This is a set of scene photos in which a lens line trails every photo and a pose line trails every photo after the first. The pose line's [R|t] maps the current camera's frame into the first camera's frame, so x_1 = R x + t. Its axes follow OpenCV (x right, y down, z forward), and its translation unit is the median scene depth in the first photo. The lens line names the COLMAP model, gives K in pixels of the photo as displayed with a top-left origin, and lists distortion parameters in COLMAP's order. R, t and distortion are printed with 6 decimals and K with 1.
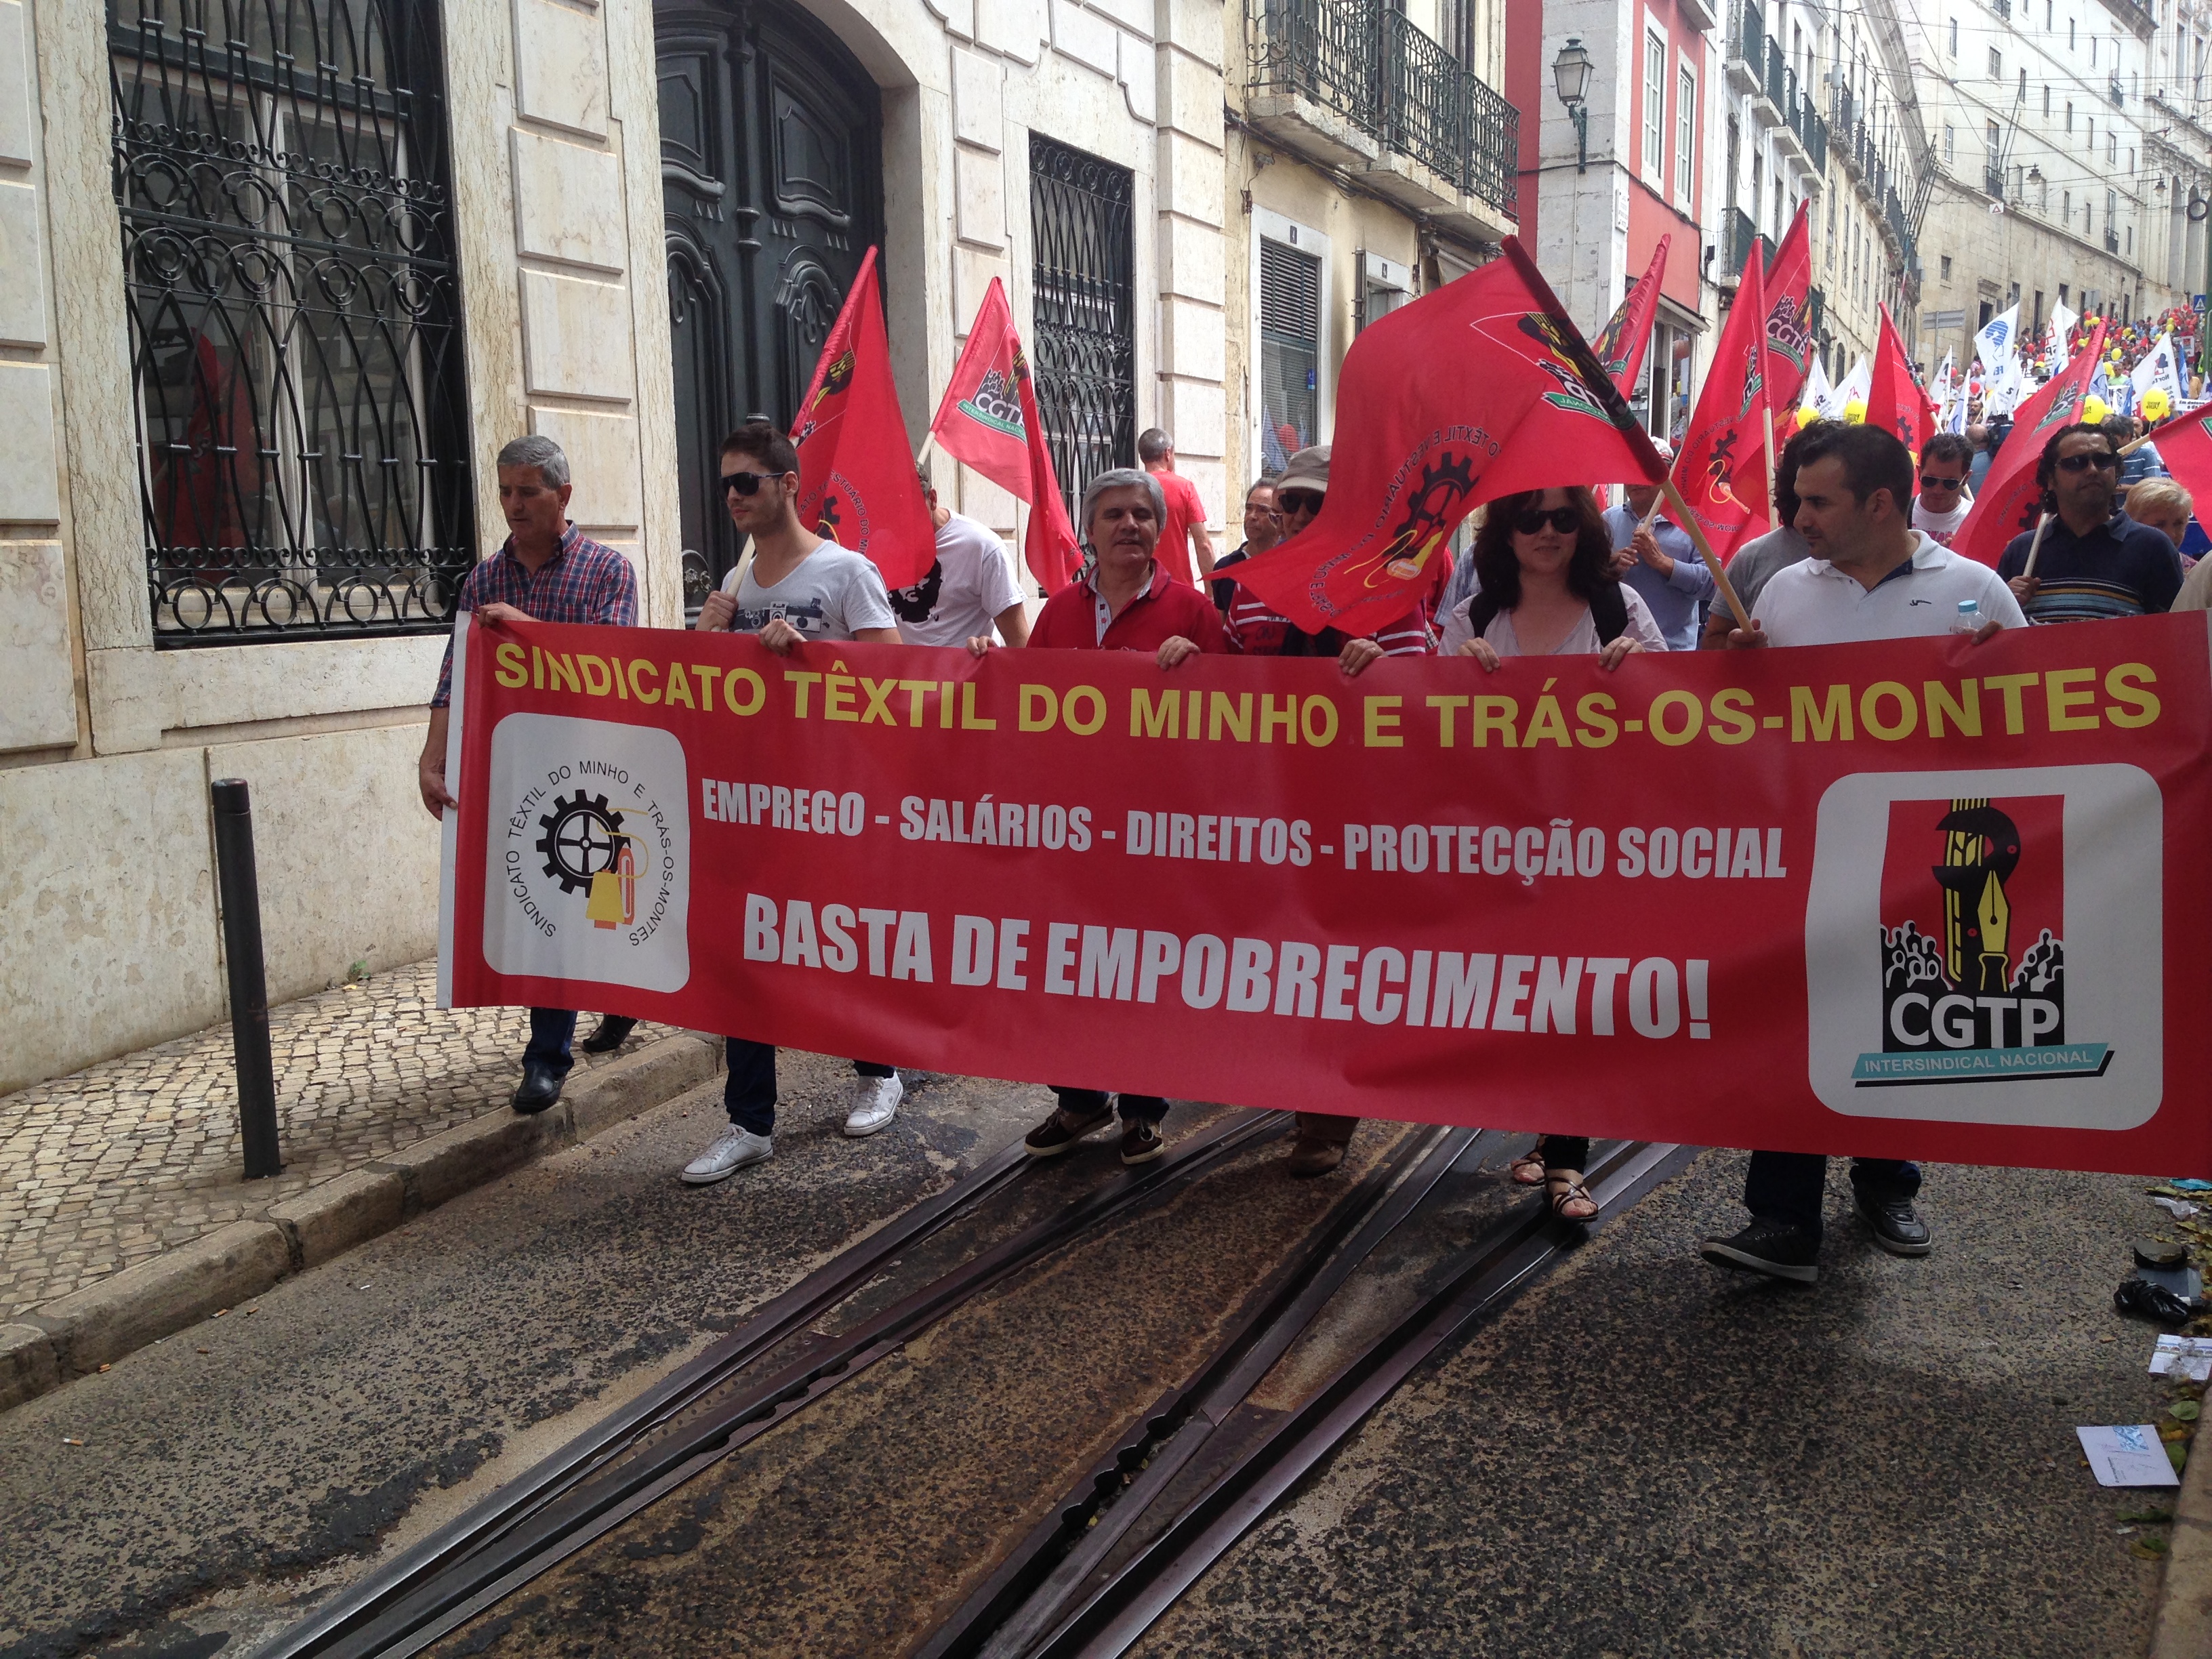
lens RADIAL K [[2006.3, 0, 1093.0], [0, 2006.3, 821.6], [0, 0, 1]] dist [0.140923, -0.260874]
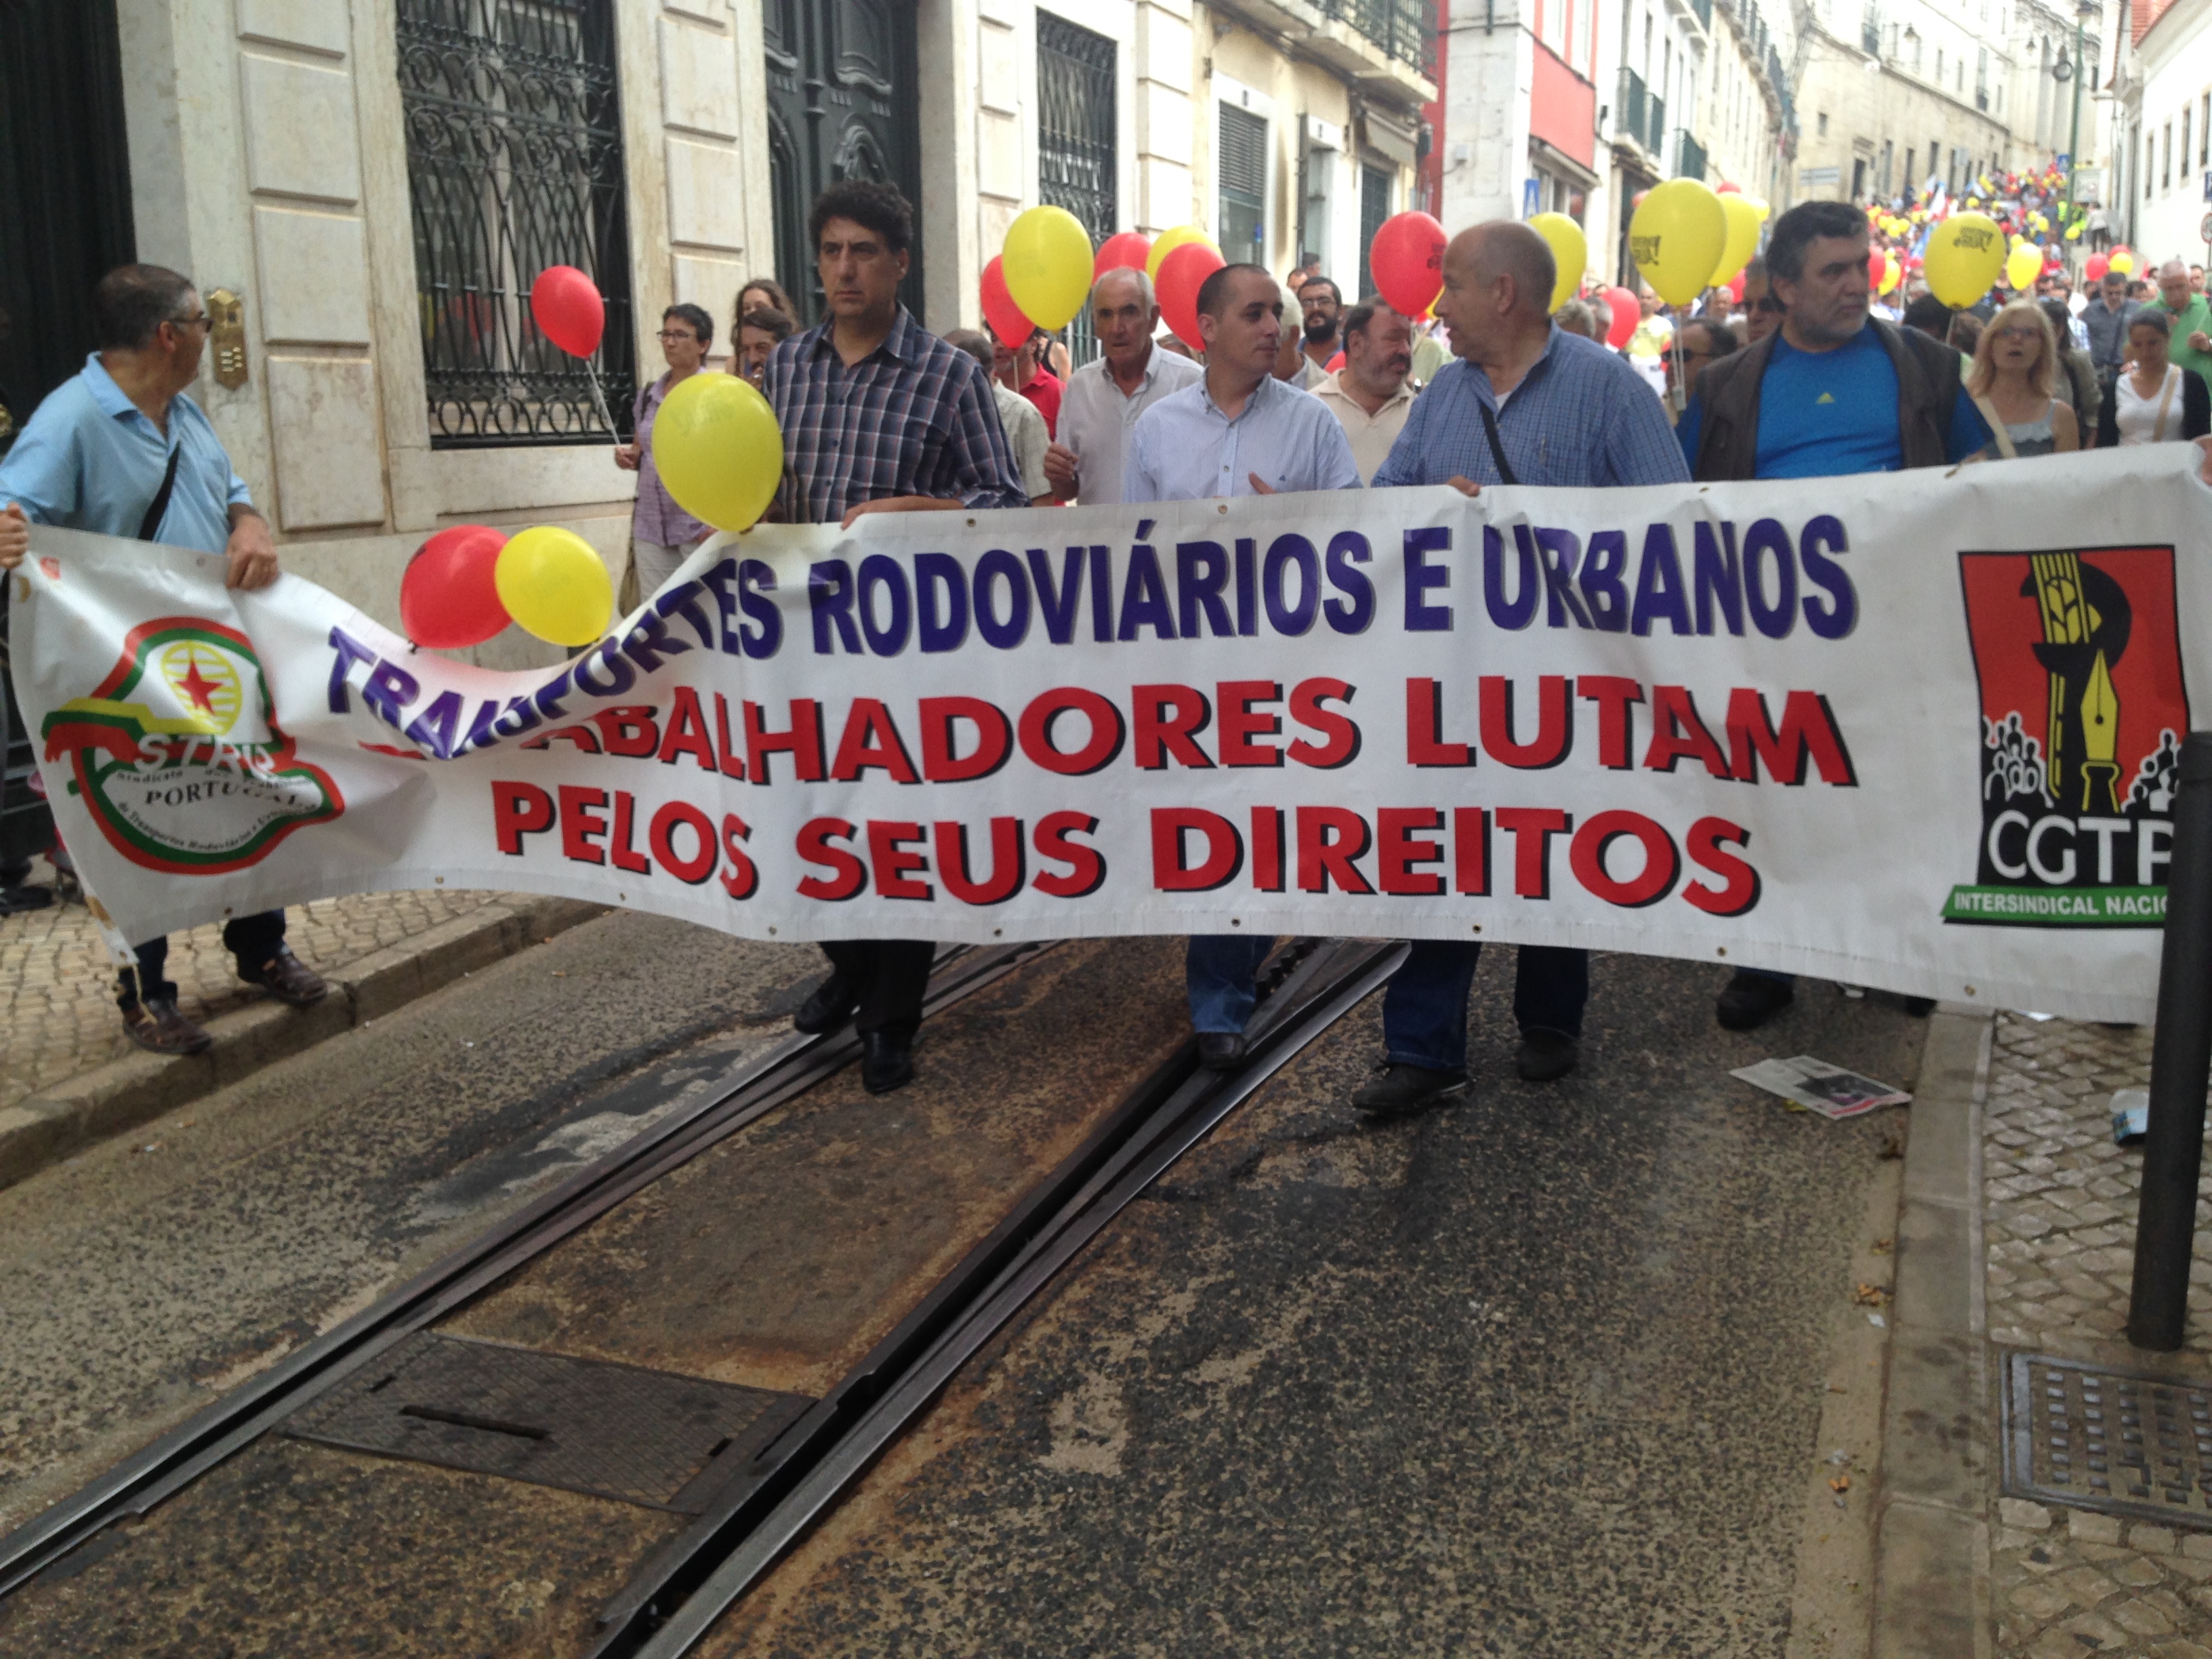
lens RADIAL K [[2022.3, 0, 1099.1], [0, 2022.3, 824.3], [0, 0, 1]] dist [0.116483, -0.213768]
pose [[0.998037, -0.006949, 0.062246, -0.049026], [0.002546, 0.997506, 0.070541, 0.022831], [-0.062581, -0.070244, 0.995565, -0.117421]]
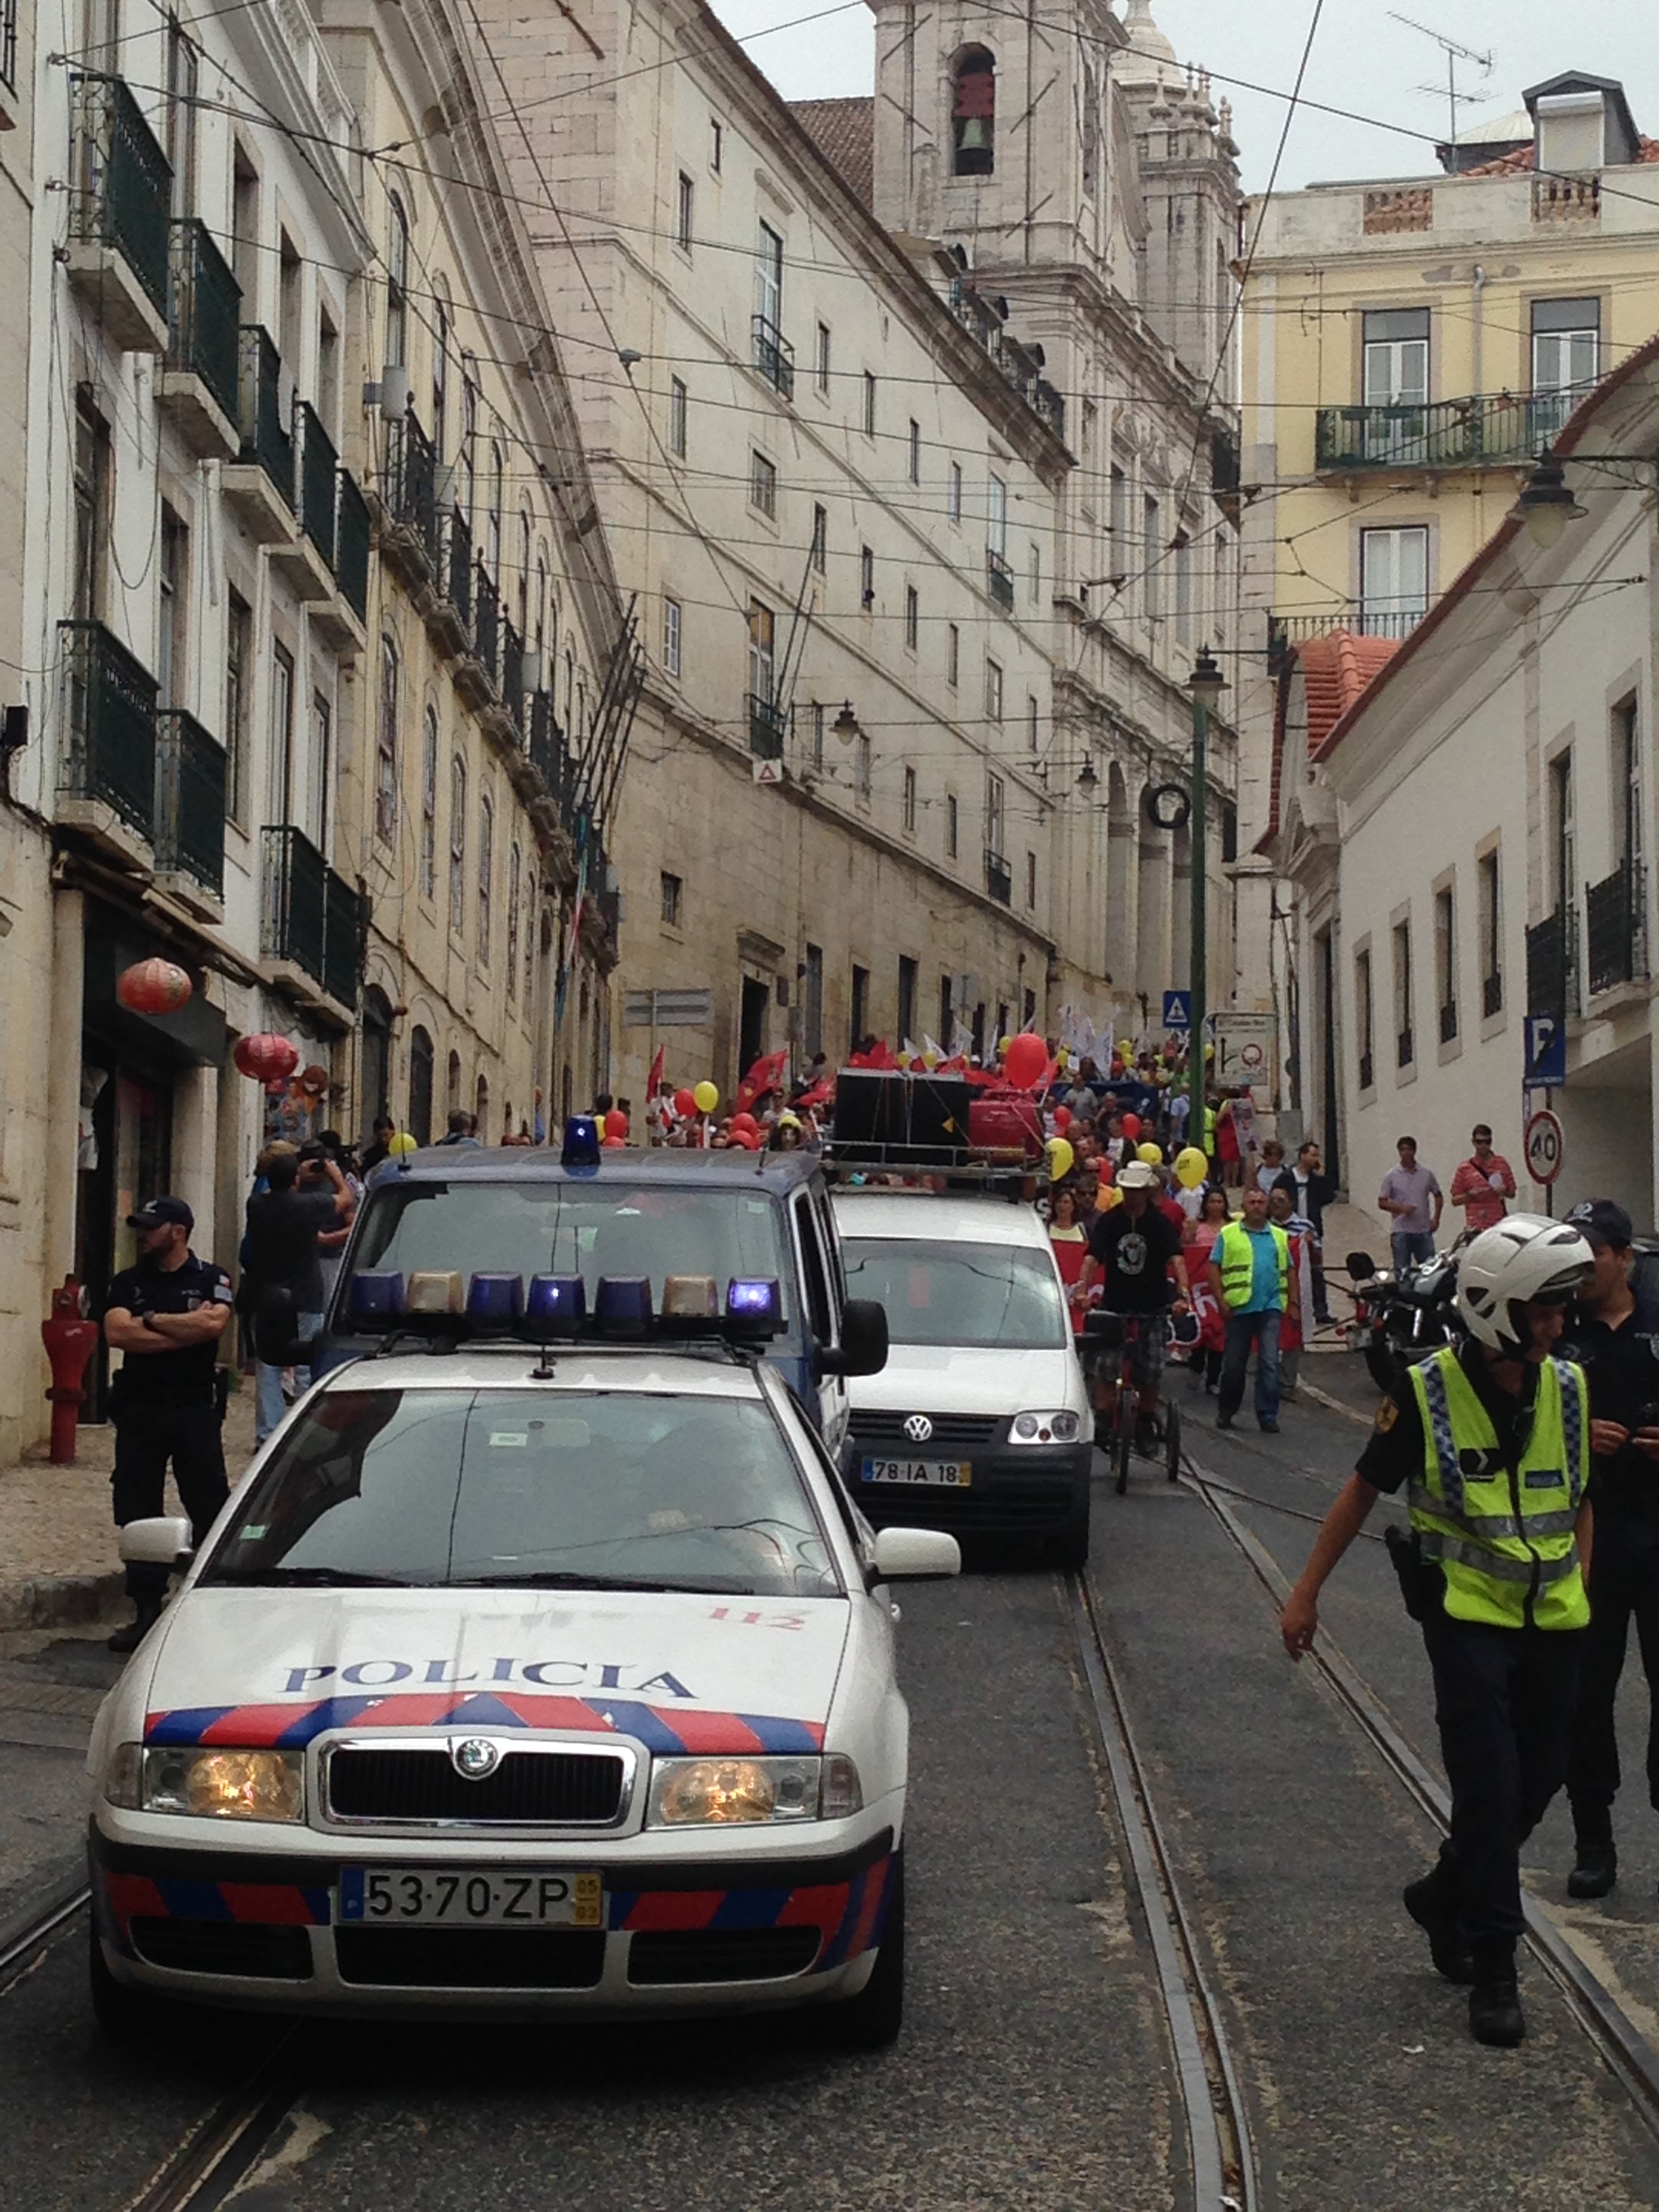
lens RADIAL K [[4556.8, 0, 829.5], [0, 4556.8, 1106.0], [0, 0, 1]] dist [-0.100356, 1.294695]
pose [[0.913138, 0.061594, 0.402969, 0.228118], [0.024487, 0.978446, -0.205044, -0.089839], [-0.406913, 0.197101, 0.891949, 0.475074]]
